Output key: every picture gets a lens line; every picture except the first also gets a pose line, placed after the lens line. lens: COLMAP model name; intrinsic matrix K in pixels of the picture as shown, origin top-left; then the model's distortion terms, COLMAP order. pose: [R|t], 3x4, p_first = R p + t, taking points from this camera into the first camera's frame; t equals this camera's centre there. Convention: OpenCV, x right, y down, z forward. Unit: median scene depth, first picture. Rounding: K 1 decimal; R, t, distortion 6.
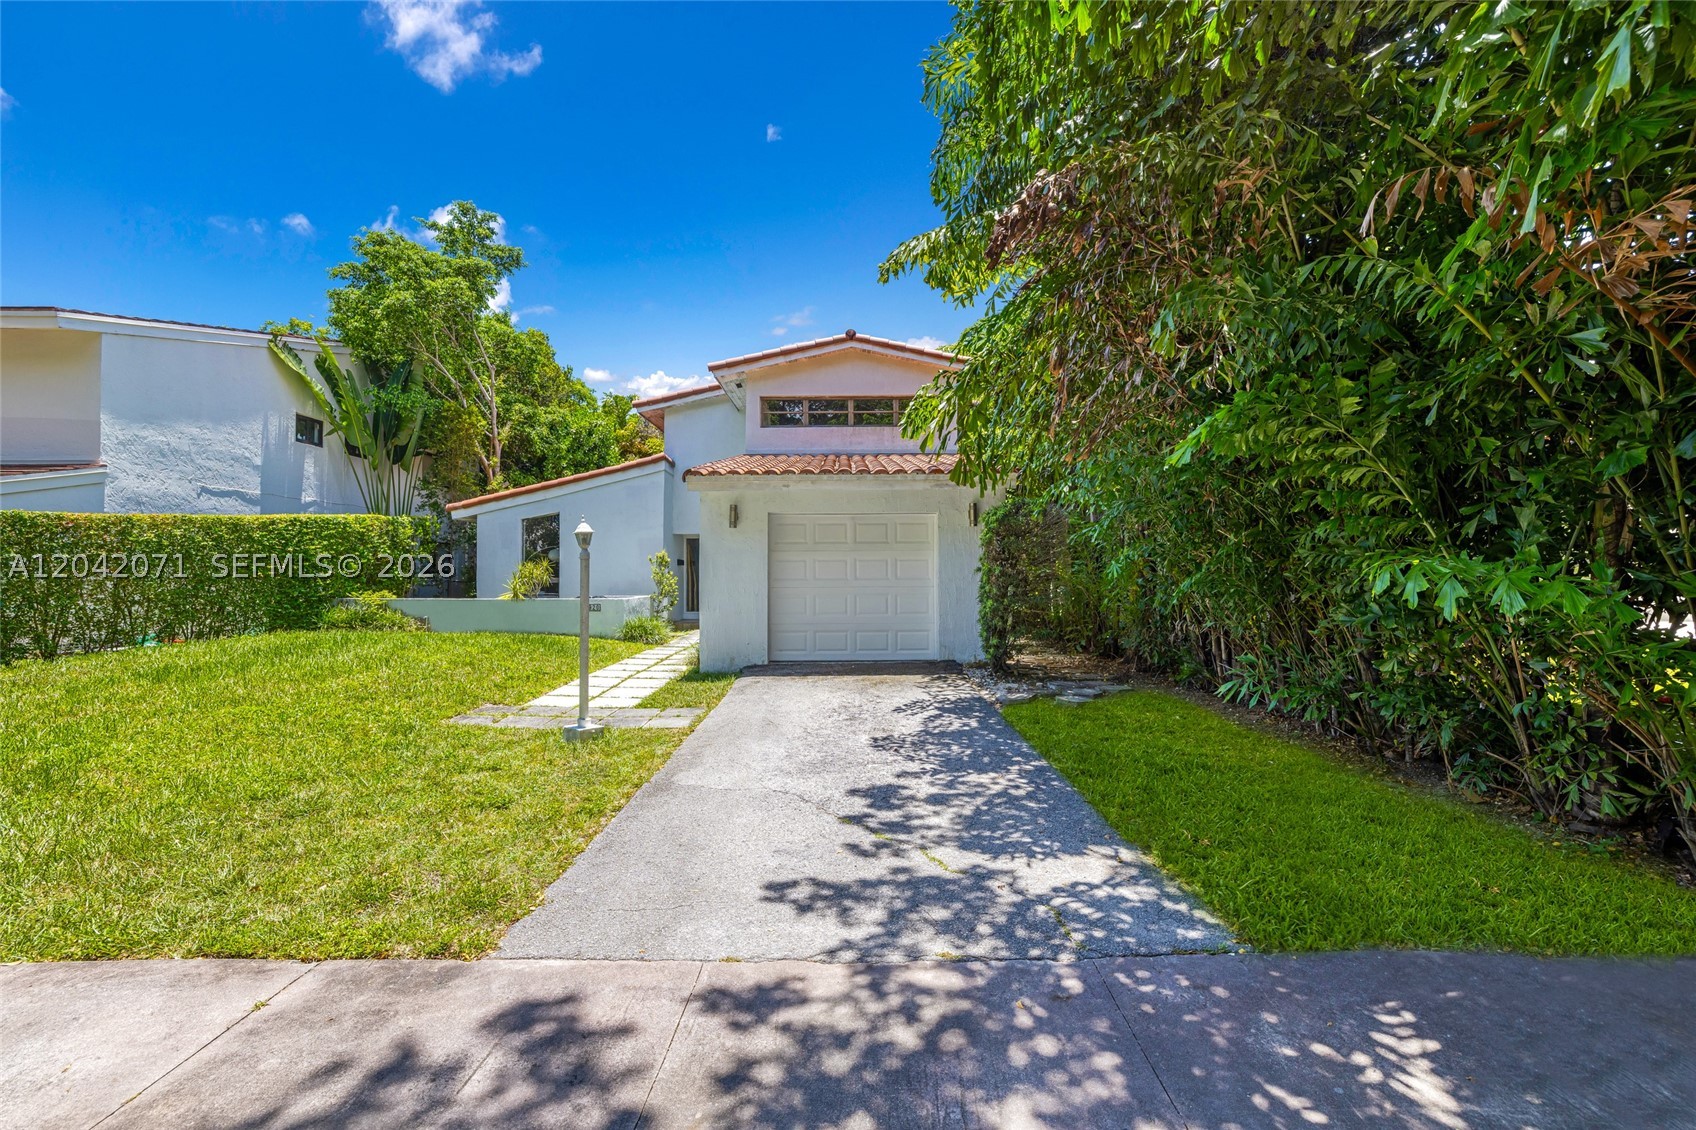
lens RADIAL K [[731.9, 0, 839.0], [0, 731.9, 565.6], [0, 0, 1]] dist [0.025134, 0.001849]
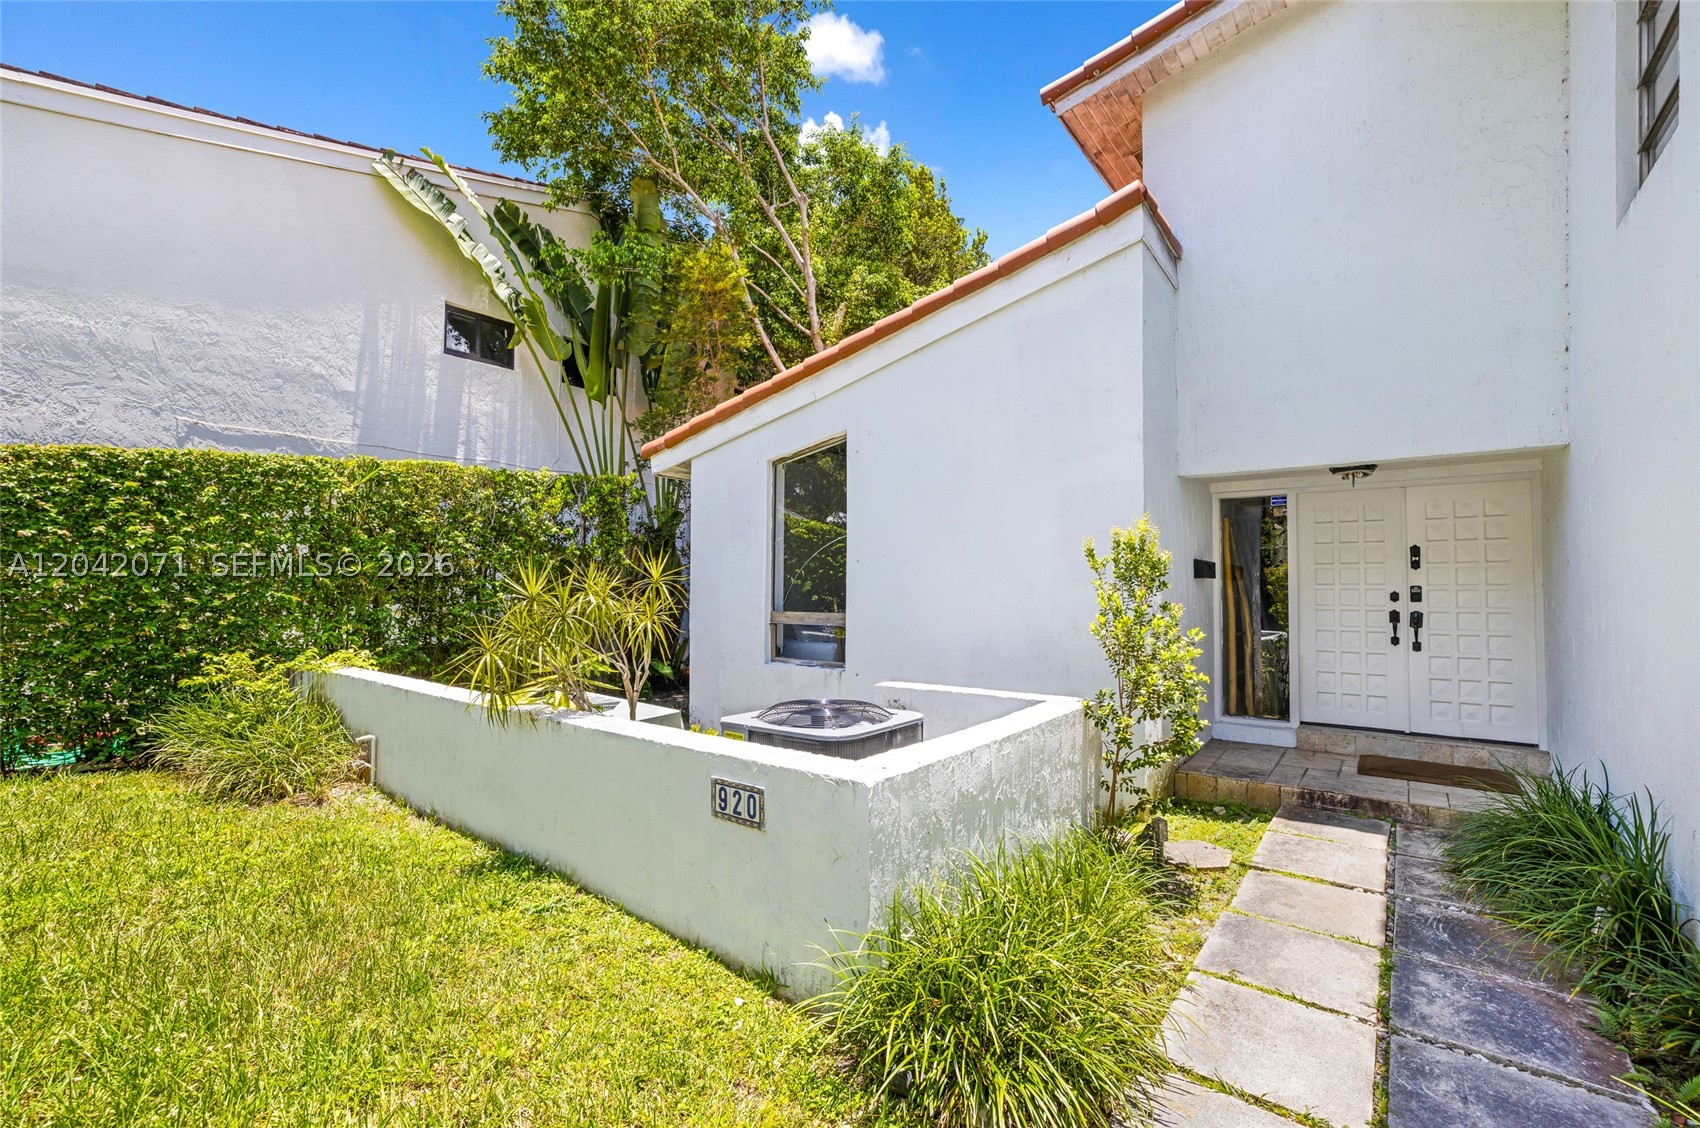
lens RADIAL K [[733.6, 0, 838.7], [0, 733.6, 564.0], [0, 0, 1]] dist [0.025134, 0.001849]
pose [[0.798232, -0.013858, -0.602190, -0.171757], [0.002152, 0.999795, -0.020155, -0.000416], [0.602346, 0.014793, 0.798098, 0.739880]]
